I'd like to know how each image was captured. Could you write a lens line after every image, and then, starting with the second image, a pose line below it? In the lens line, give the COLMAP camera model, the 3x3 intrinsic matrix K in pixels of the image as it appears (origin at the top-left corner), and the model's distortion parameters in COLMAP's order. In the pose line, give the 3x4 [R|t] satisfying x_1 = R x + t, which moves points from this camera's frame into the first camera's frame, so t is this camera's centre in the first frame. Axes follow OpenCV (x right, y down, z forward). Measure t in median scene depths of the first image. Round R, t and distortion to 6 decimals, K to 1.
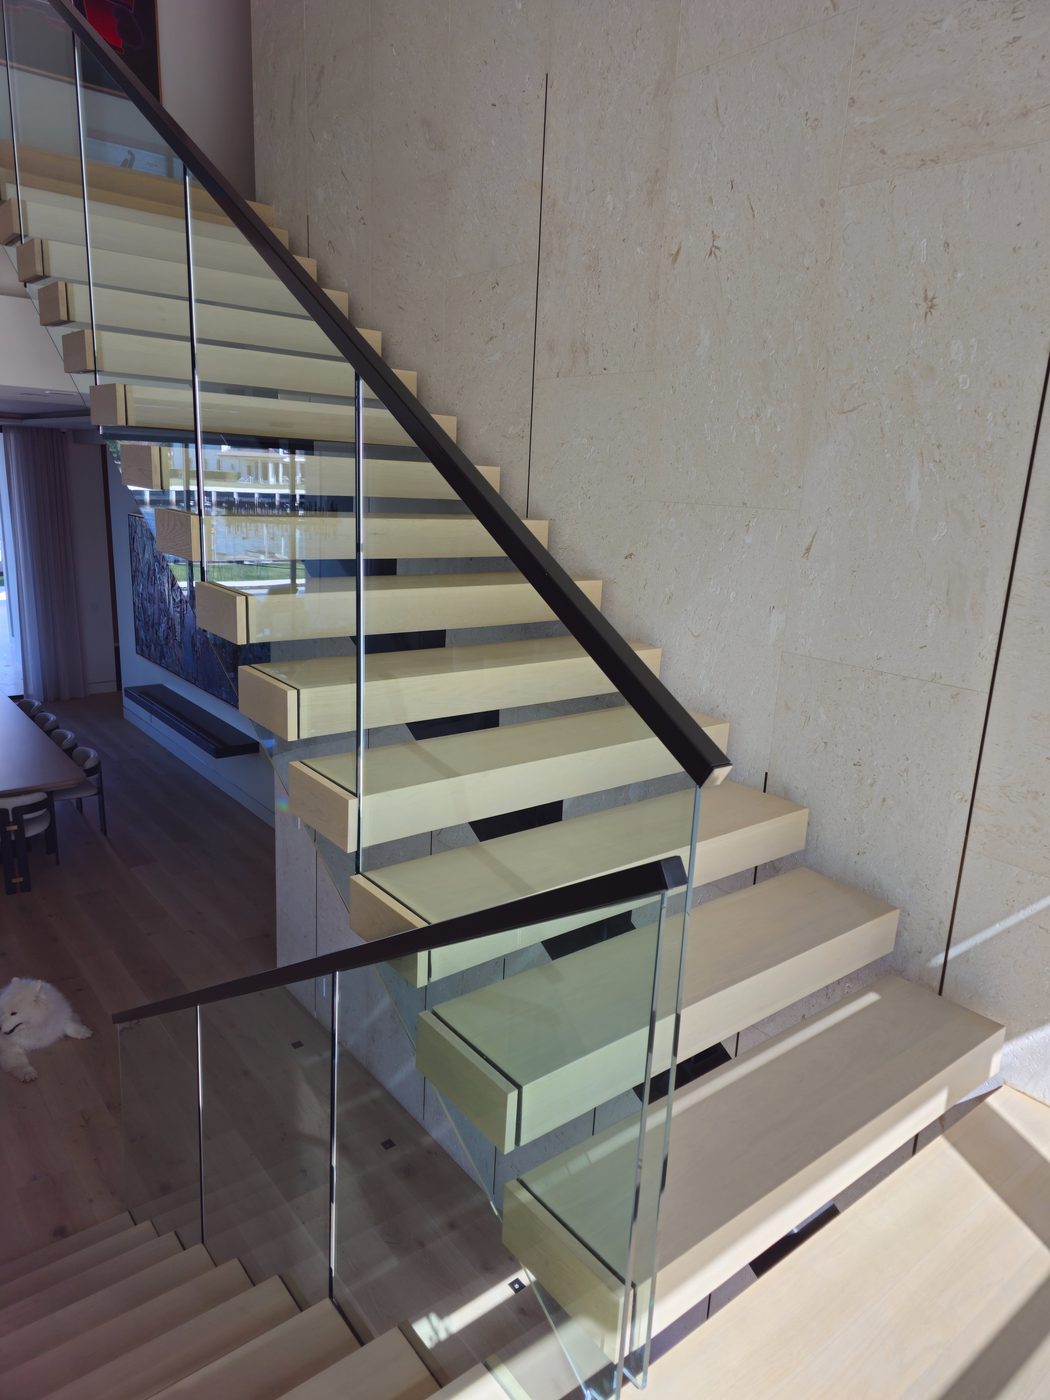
lens RADIAL K [[919.8, 0, 537.7], [0, 919.8, 709.5], [0, 0, 1]] dist [0.046568, -0.034417]
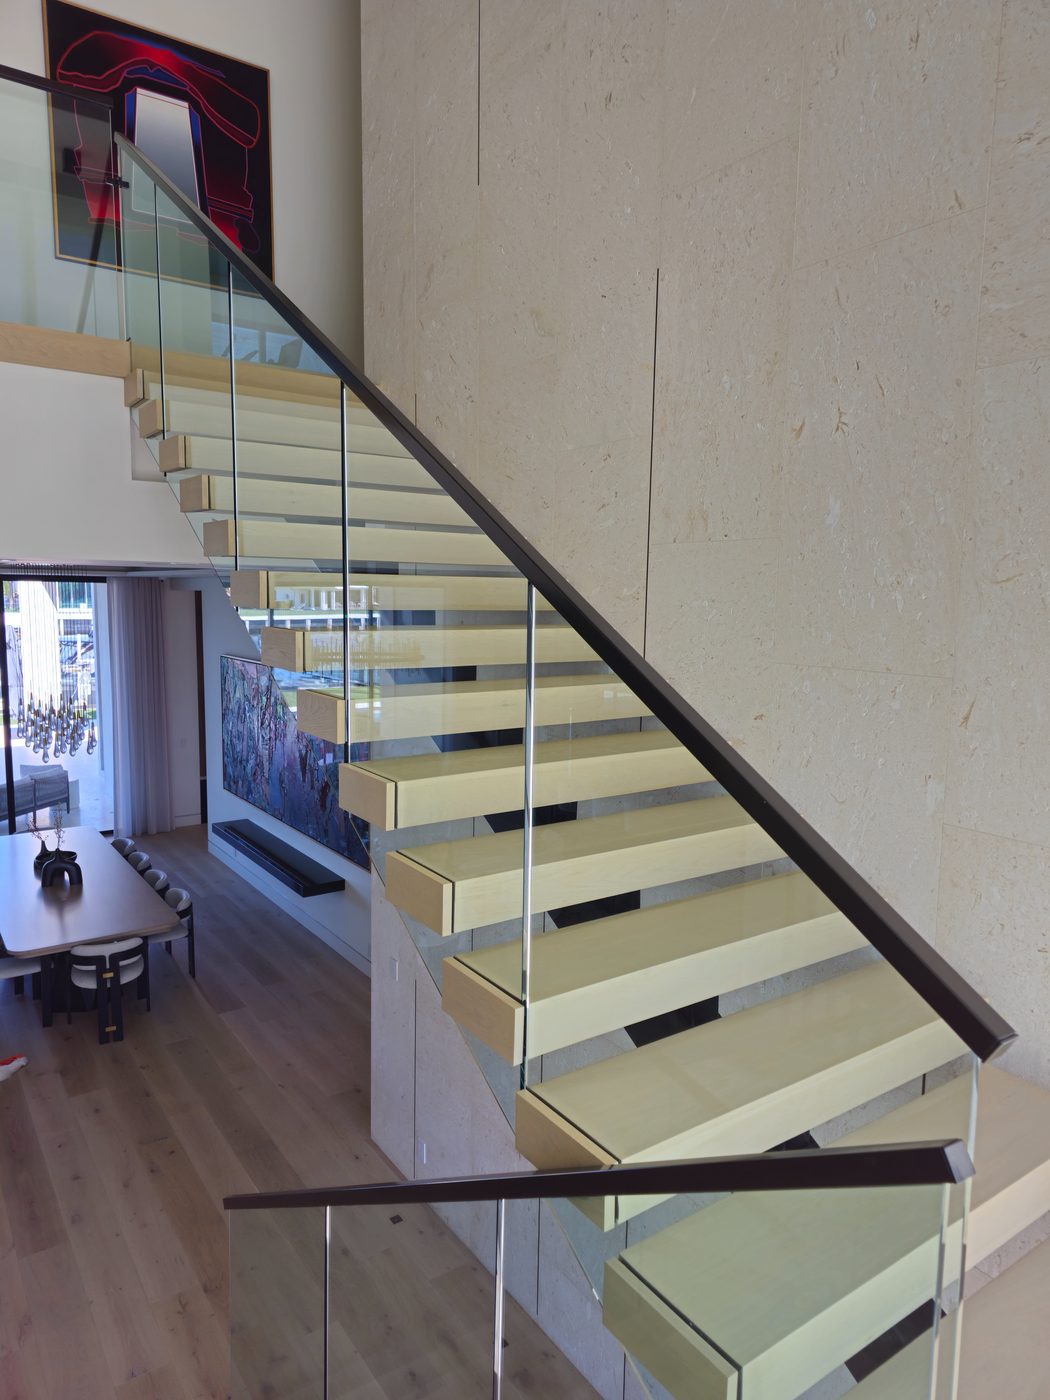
lens RADIAL K [[919.8, 0, 518.0], [0, 919.8, 693.6], [0, 0, 1]] dist [0.046568, -0.034417]
pose [[0.997000, -0.026066, -0.072885, -0.089439], [0.016371, 0.991301, -0.130593, -0.072222], [0.075655, 0.129008, 0.988753, 0.008244]]
